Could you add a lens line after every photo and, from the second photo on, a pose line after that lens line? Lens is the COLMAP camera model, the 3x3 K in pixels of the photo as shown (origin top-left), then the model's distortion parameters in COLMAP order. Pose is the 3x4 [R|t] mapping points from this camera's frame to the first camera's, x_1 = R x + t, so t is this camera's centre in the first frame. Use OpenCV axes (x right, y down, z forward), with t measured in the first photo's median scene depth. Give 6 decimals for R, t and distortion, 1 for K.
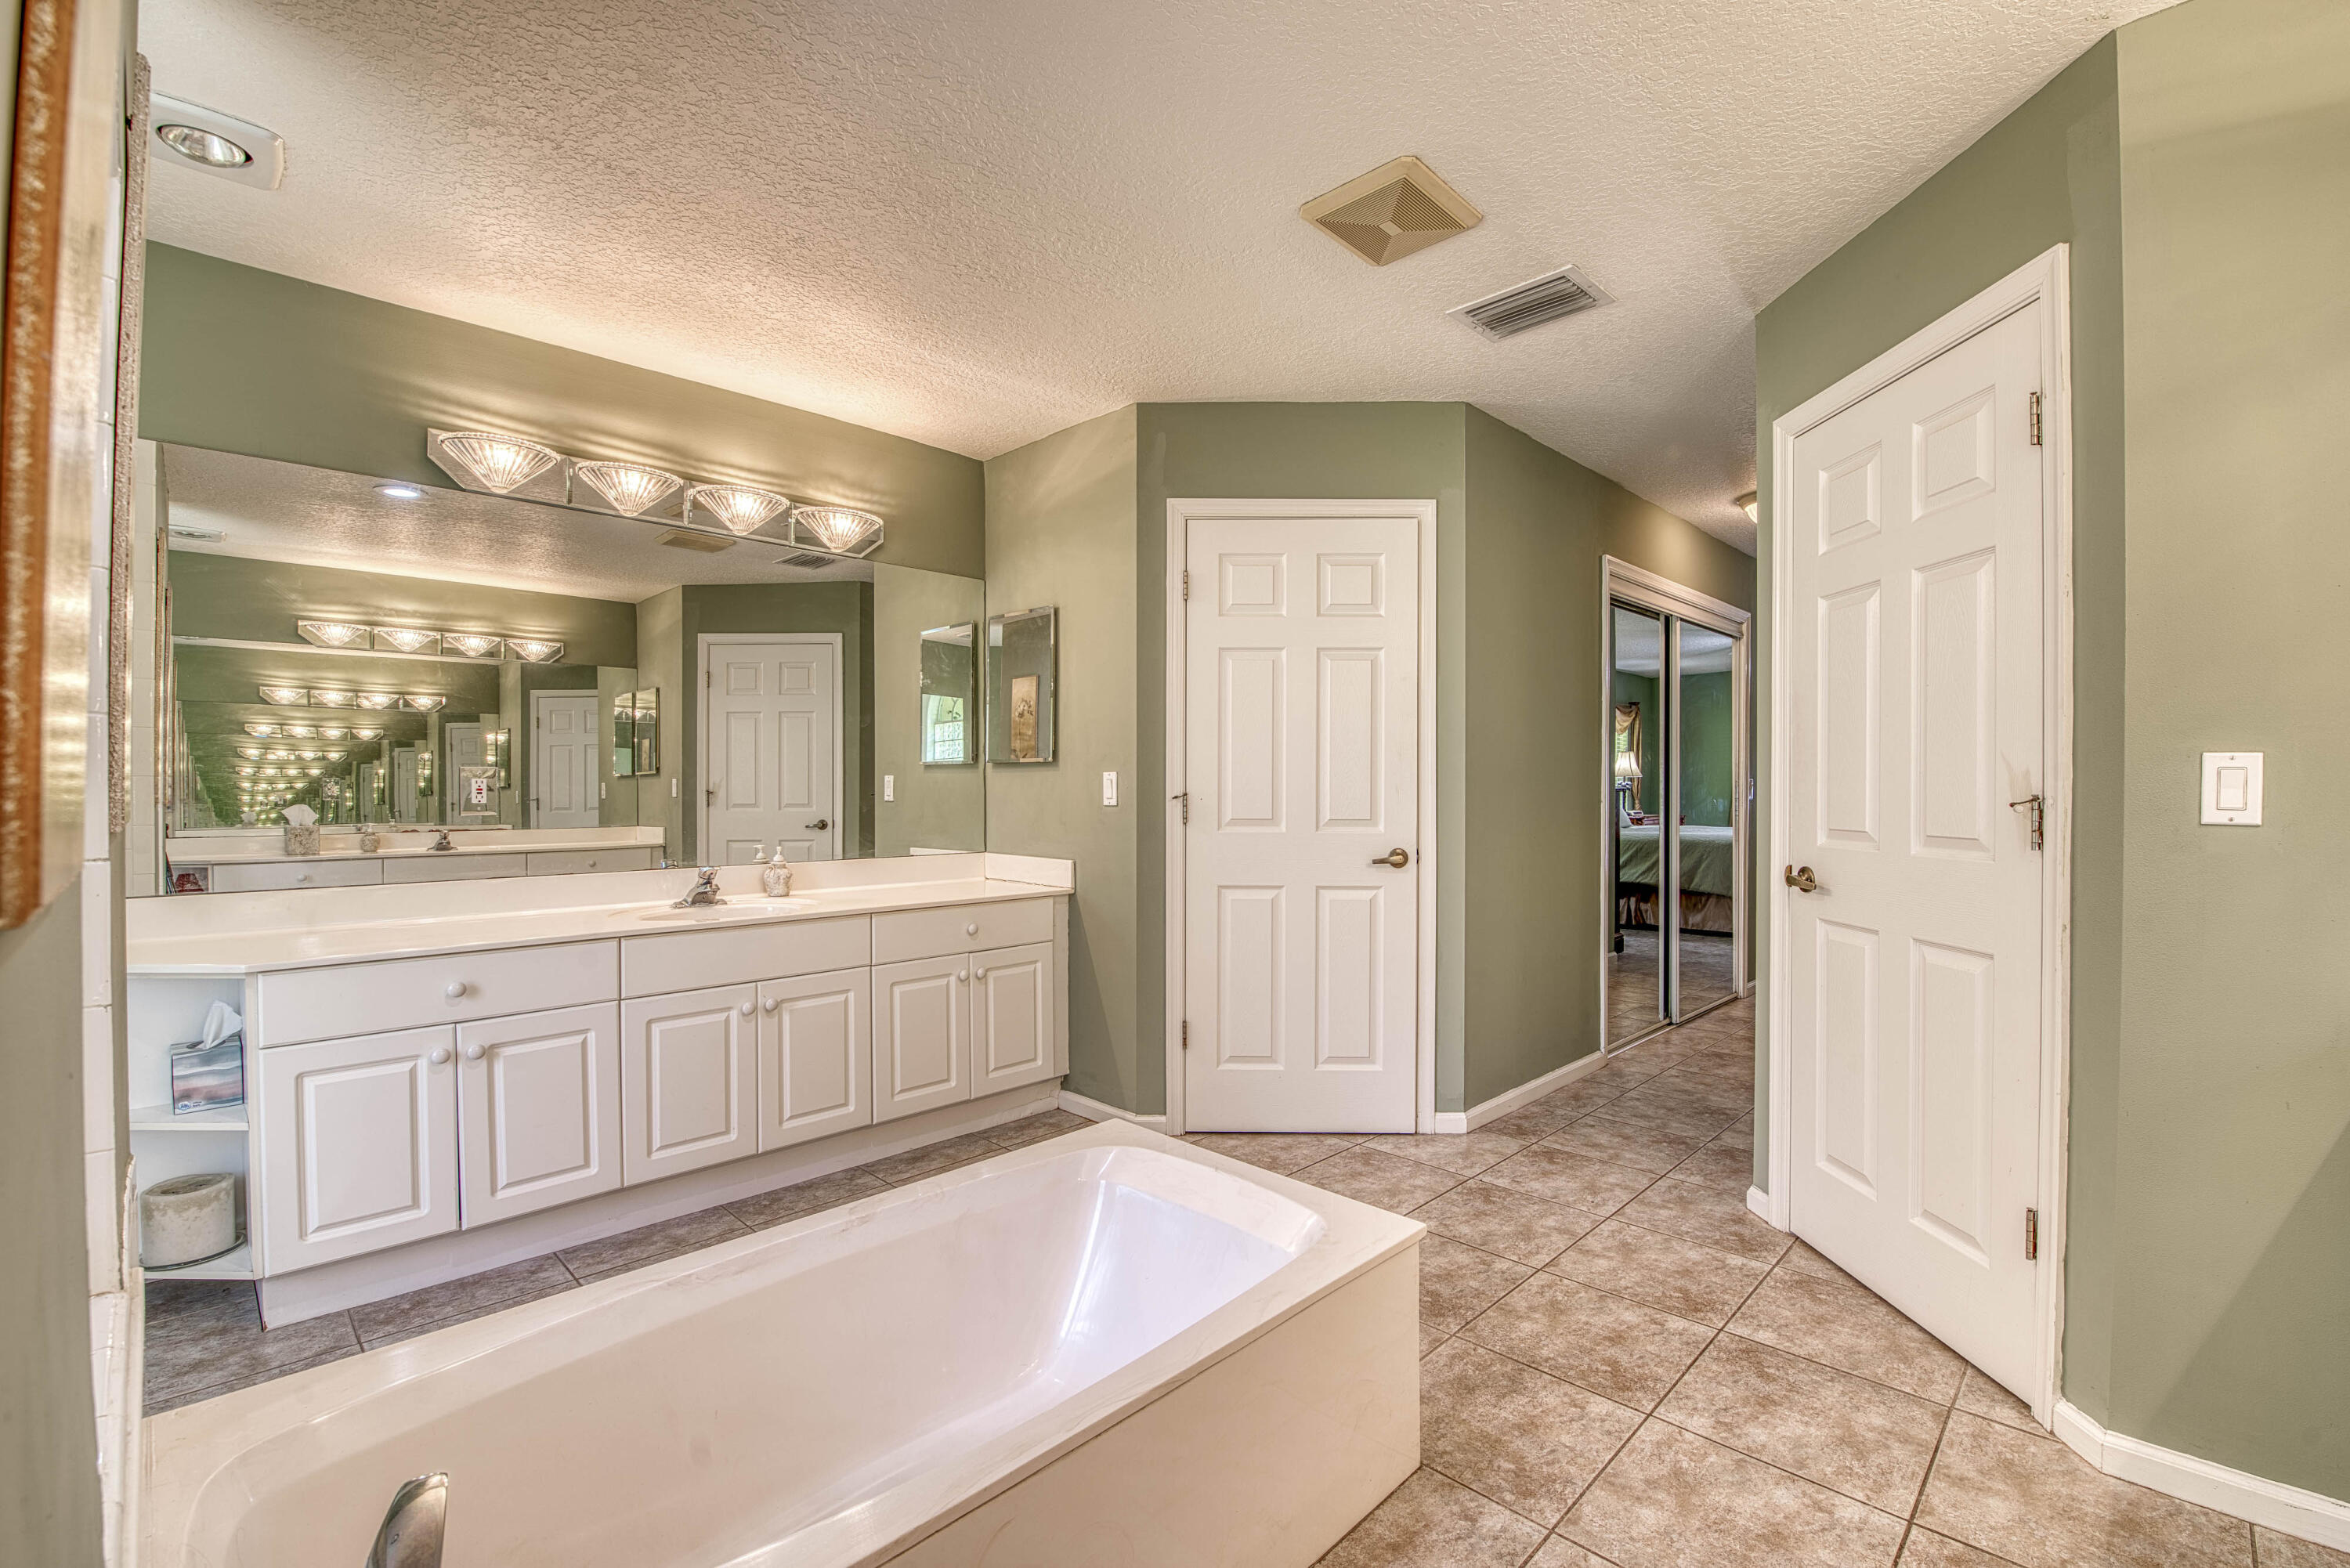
lens RADIAL K [[1012.6, 0, 1227.8], [0, 1012.6, 795.4], [0, 0, 1]] dist [-0.013037, -0.005241]
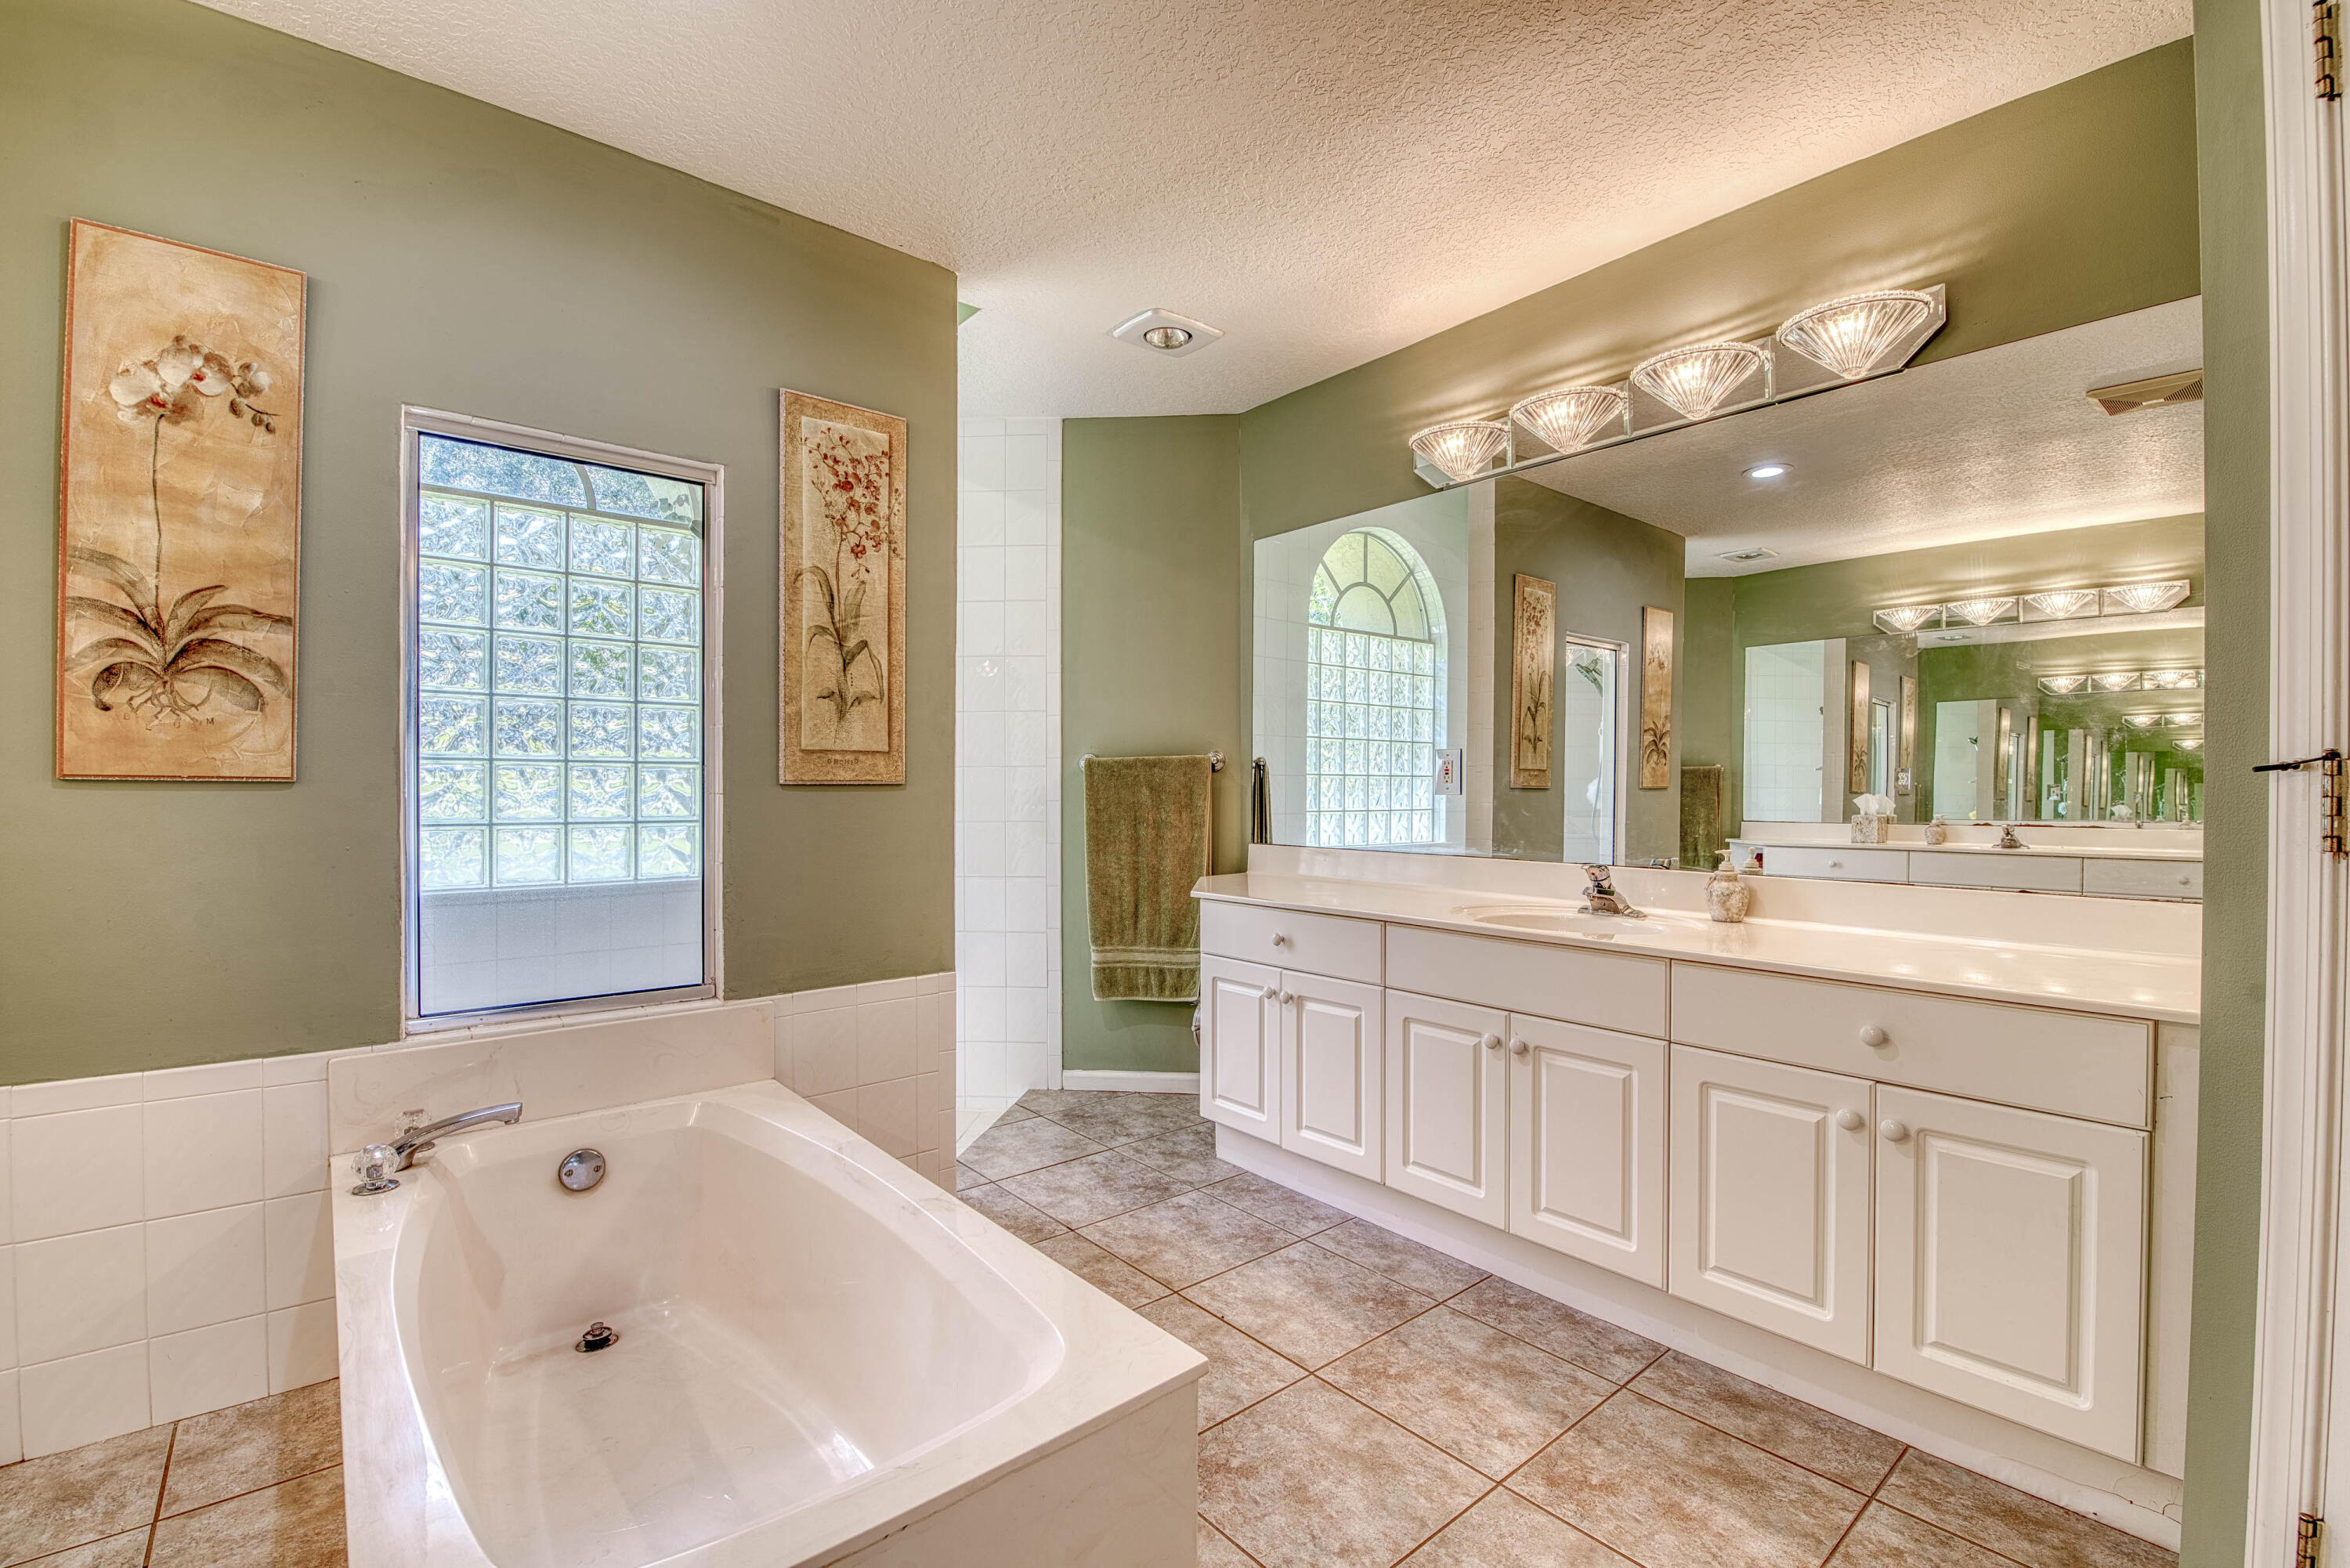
lens RADIAL K [[1012.6, 0, 1195.8], [0, 1012.6, 796.5], [0, 0, 1]] dist [-0.013037, -0.005241]
pose [[-0.119991, 0.012121, -0.992701, 0.281214], [-0.008453, 0.999877, 0.013230, 0.008115], [0.992739, 0.009979, -0.119873, 0.717063]]
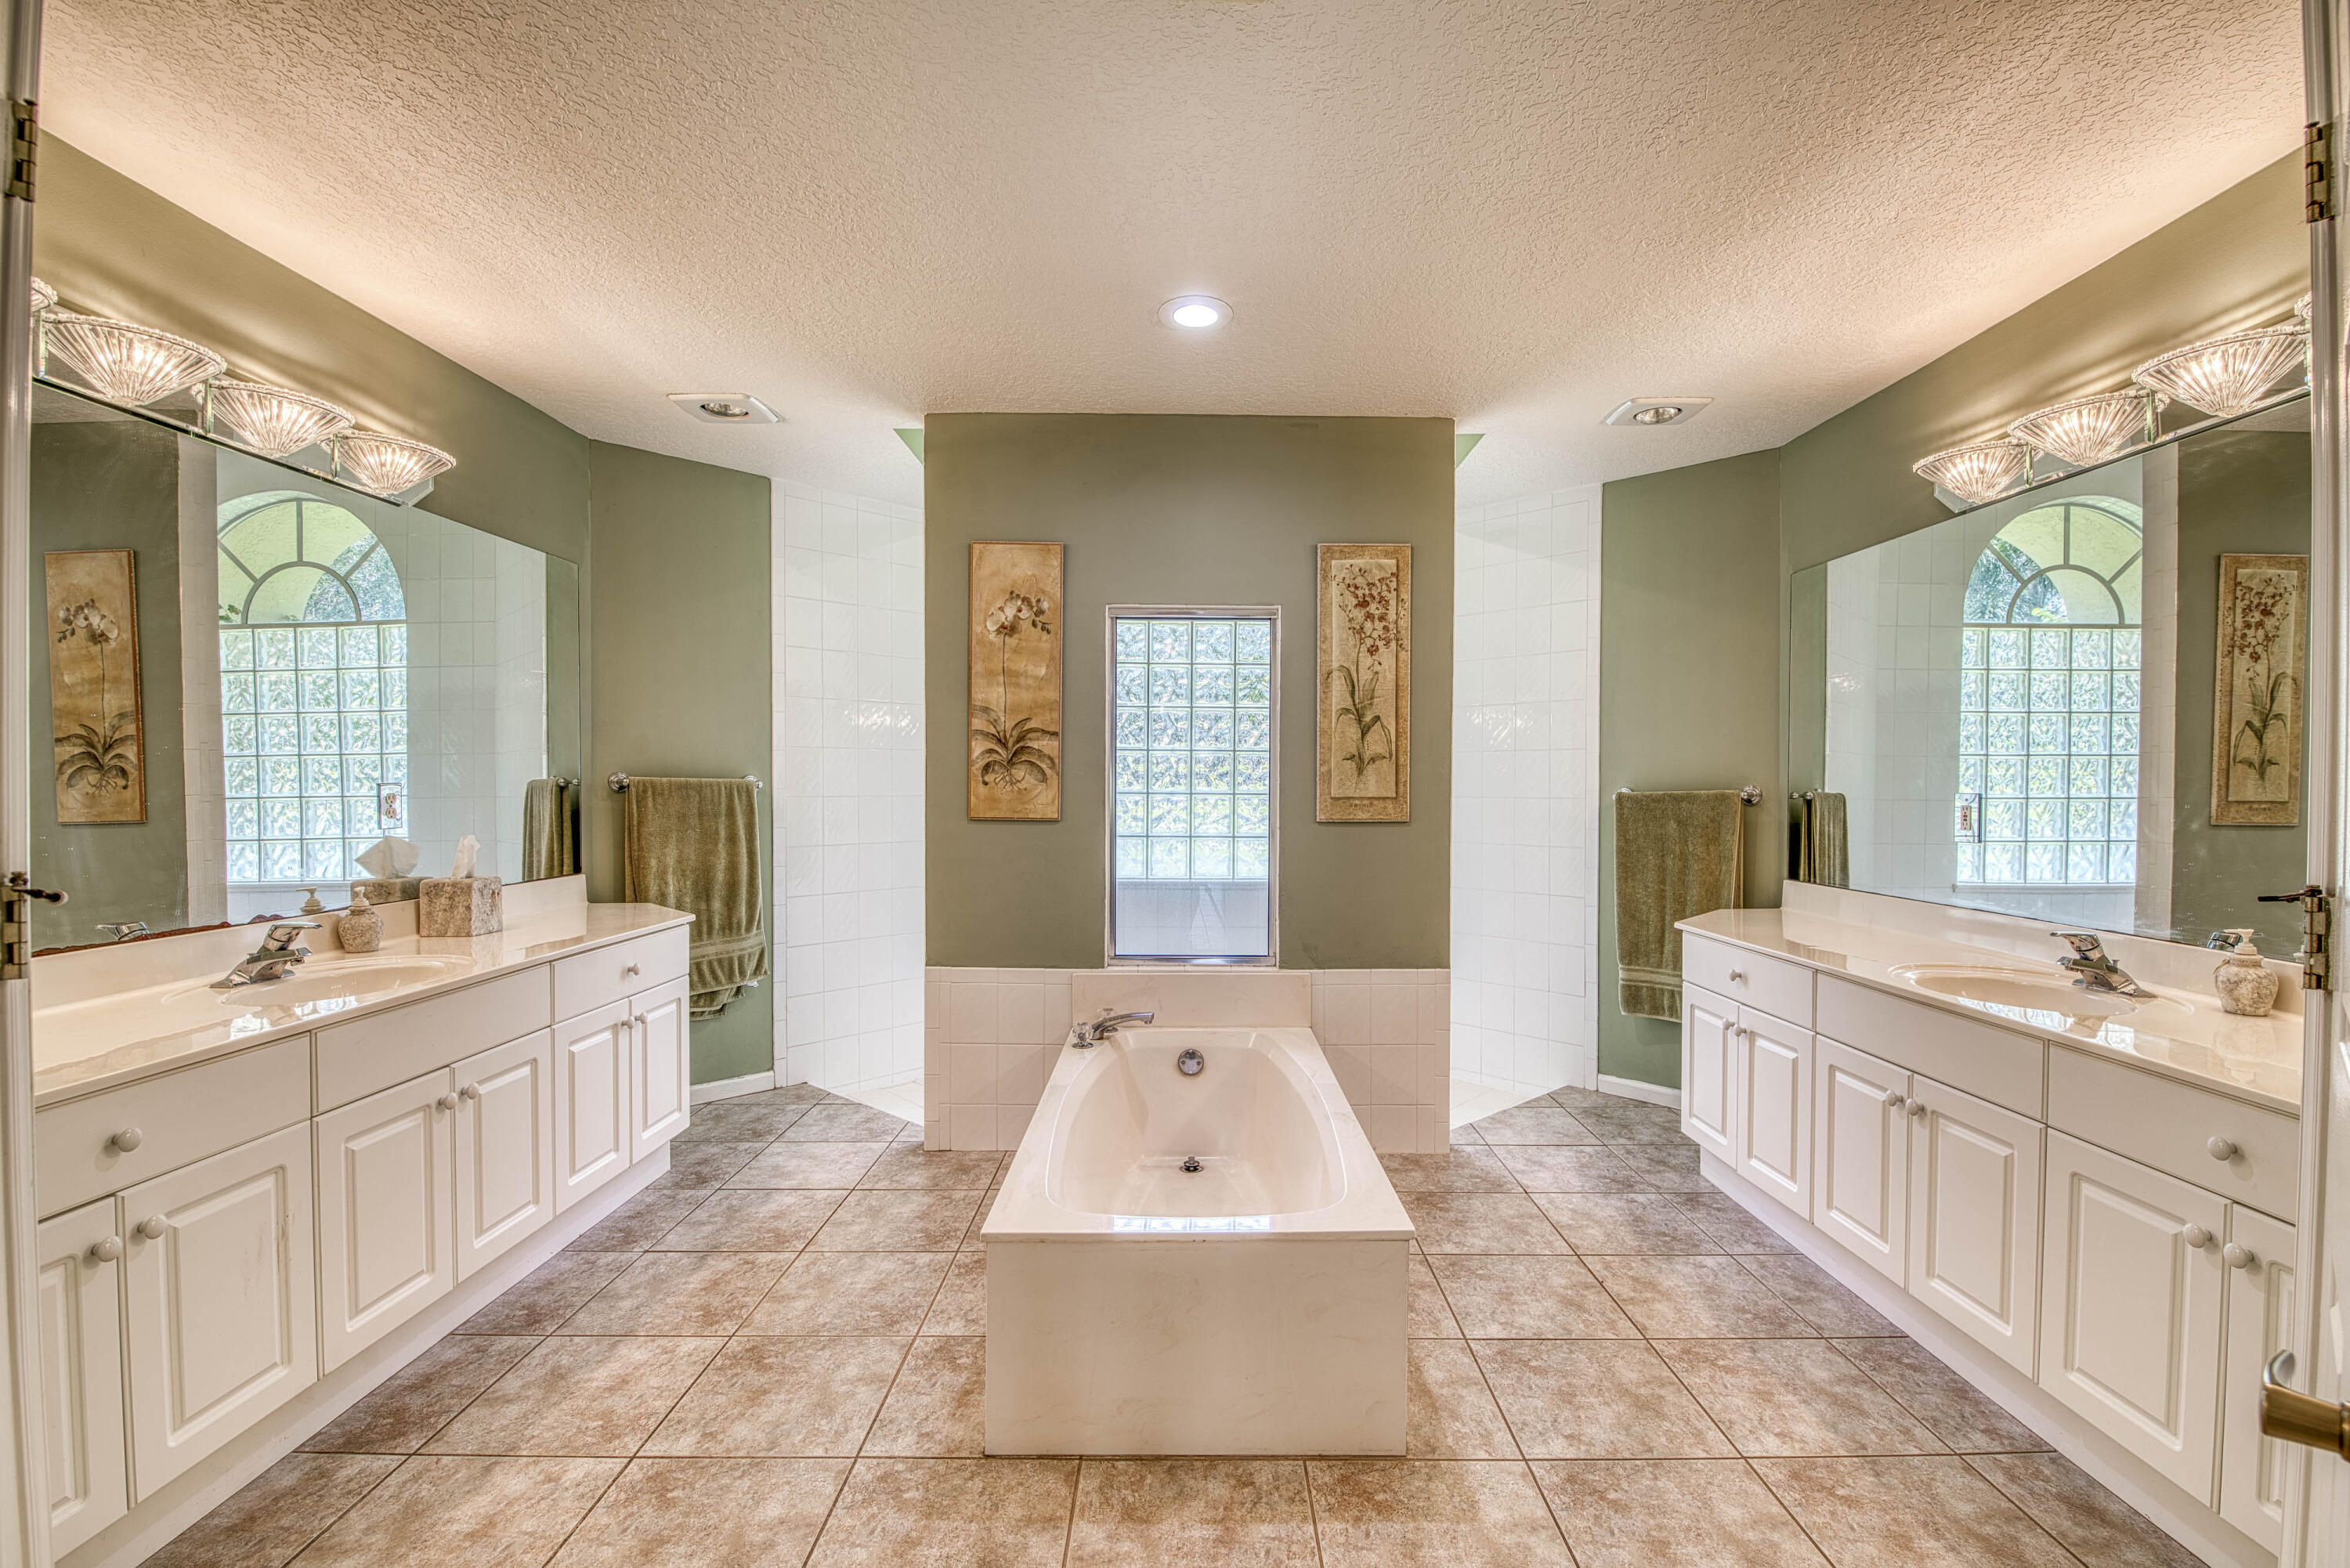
lens RADIAL K [[1012.6, 0, 1184.0], [0, 1012.6, 792.4], [0, 0, 1]] dist [-0.013037, -0.005241]
pose [[-0.740816, 0.008543, -0.671654, 0.390731], [-0.004185, 0.999841, 0.017334, -0.035366], [0.671695, 0.015653, -0.740662, 1.003399]]
